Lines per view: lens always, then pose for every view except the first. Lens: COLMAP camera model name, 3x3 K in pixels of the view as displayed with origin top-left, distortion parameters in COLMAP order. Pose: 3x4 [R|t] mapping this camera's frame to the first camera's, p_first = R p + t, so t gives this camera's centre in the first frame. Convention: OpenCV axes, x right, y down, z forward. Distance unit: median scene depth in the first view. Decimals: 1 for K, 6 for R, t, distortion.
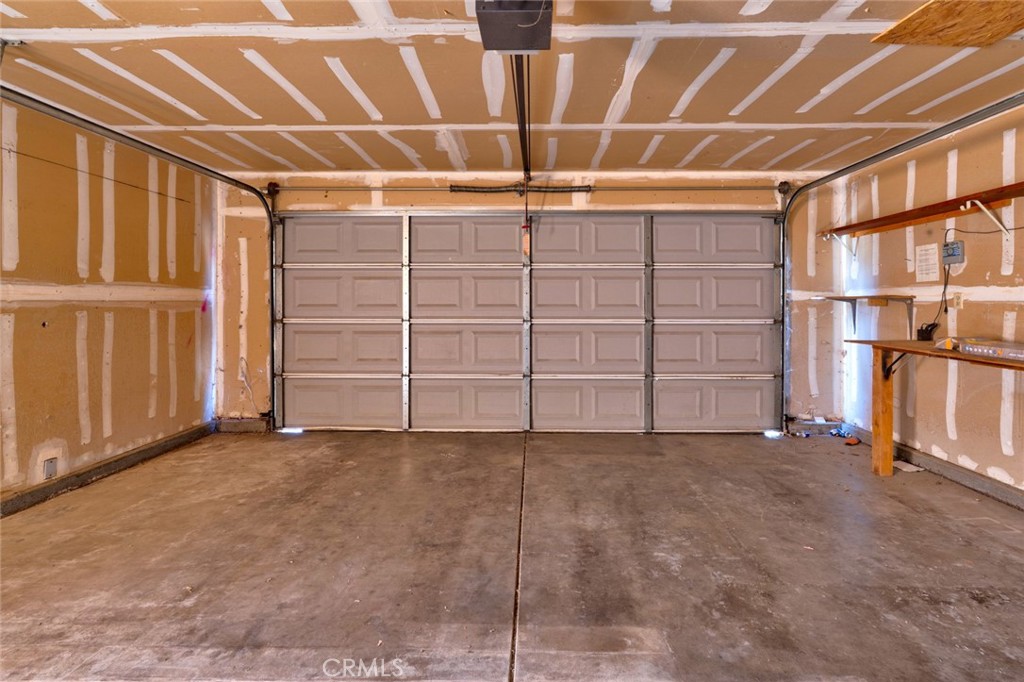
lens RADIAL K [[476.7, 0, 526.7], [0, 476.7, 310.0], [0, 0, 1]] dist [-0.004426, 0.000555]
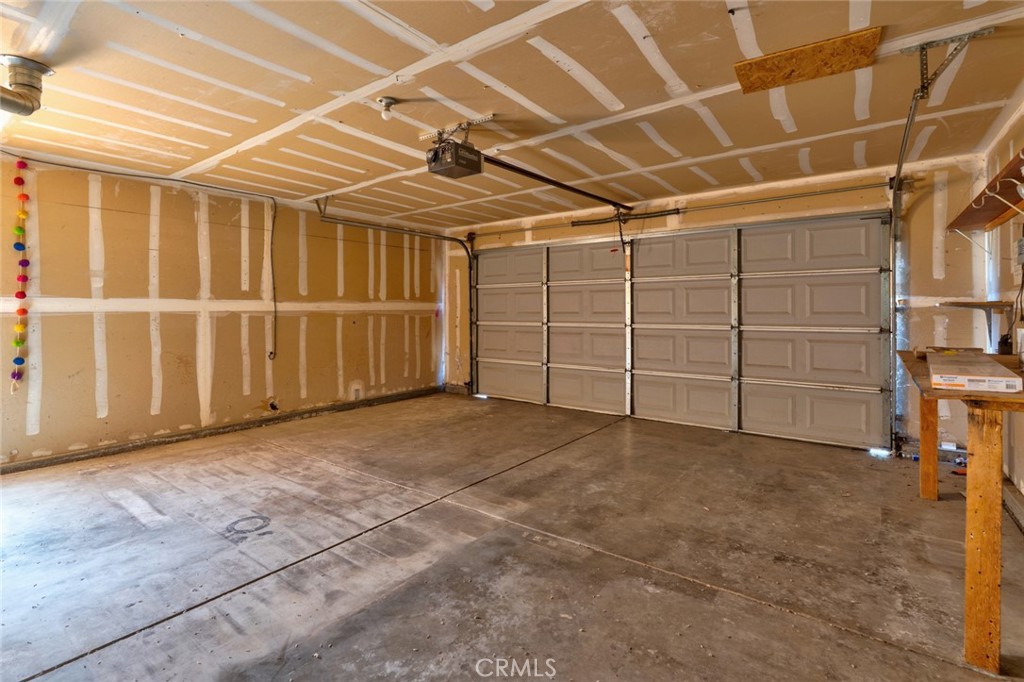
lens RADIAL K [[474.3, 0, 511.0], [0, 474.3, 323.4], [0, 0, 1]] dist [-0.004098, -0.000016]
pose [[0.806984, 0.013245, -0.590425, 0.503345], [-0.004878, 0.999864, 0.015763, -0.000415], [0.590553, -0.009841, 0.806939, -0.164815]]
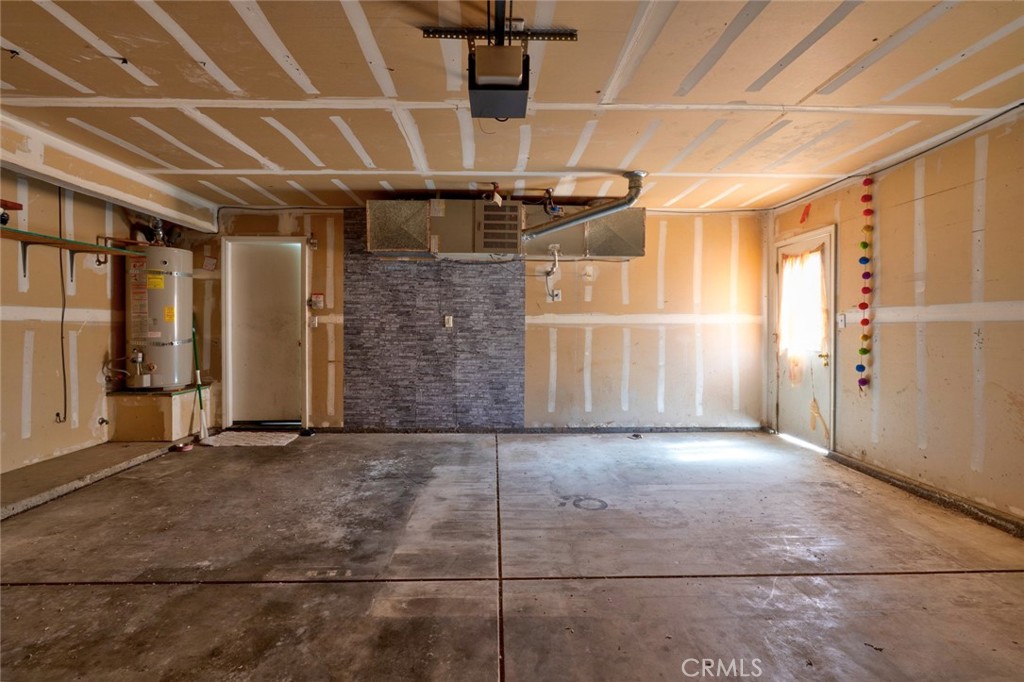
lens RADIAL K [[469.1, 0, 508.9], [0, 469.1, 338.3], [0, 0, 1]] dist [-0.001122, 0.000876]
pose [[-0.999140, -0.000195, -0.041464, 0.000512], [-0.001833, 0.999219, 0.039465, -0.007084], [0.041424, 0.039507, -0.998360, 0.866925]]
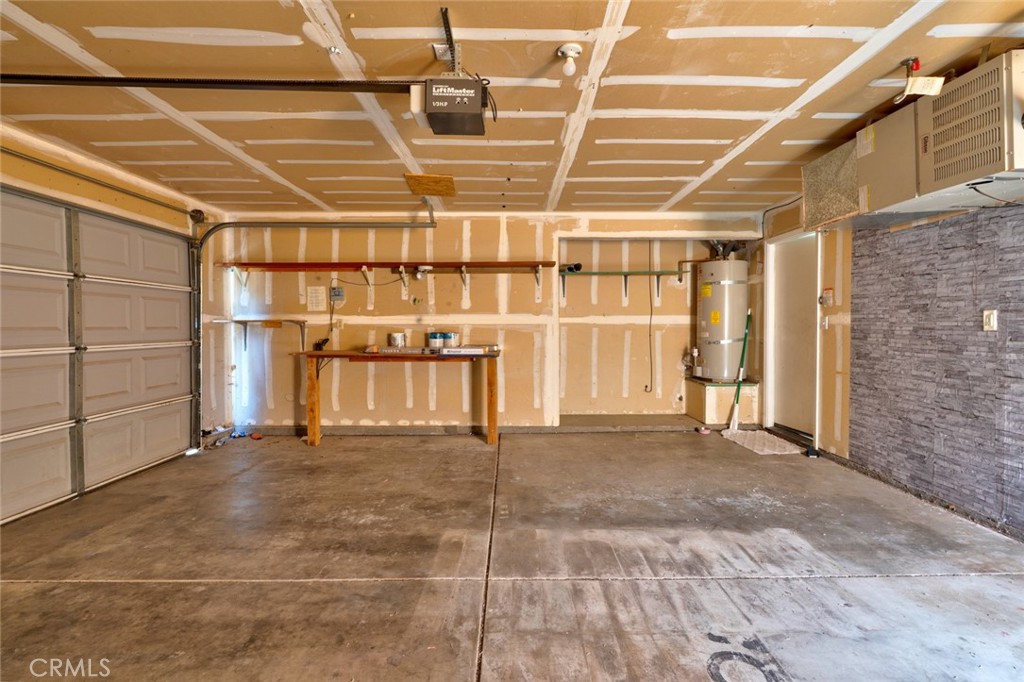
lens RADIAL K [[470.7, 0, 512.0], [0, 470.7, 341.0], [0, 0, 1]] dist [-0.002903, 0.000040]
pose [[-0.012831, -0.031428, 0.999424, -0.532522], [0.013906, 0.999404, 0.031606, -0.003310], [-0.999821, 0.014304, -0.012387, 0.330102]]
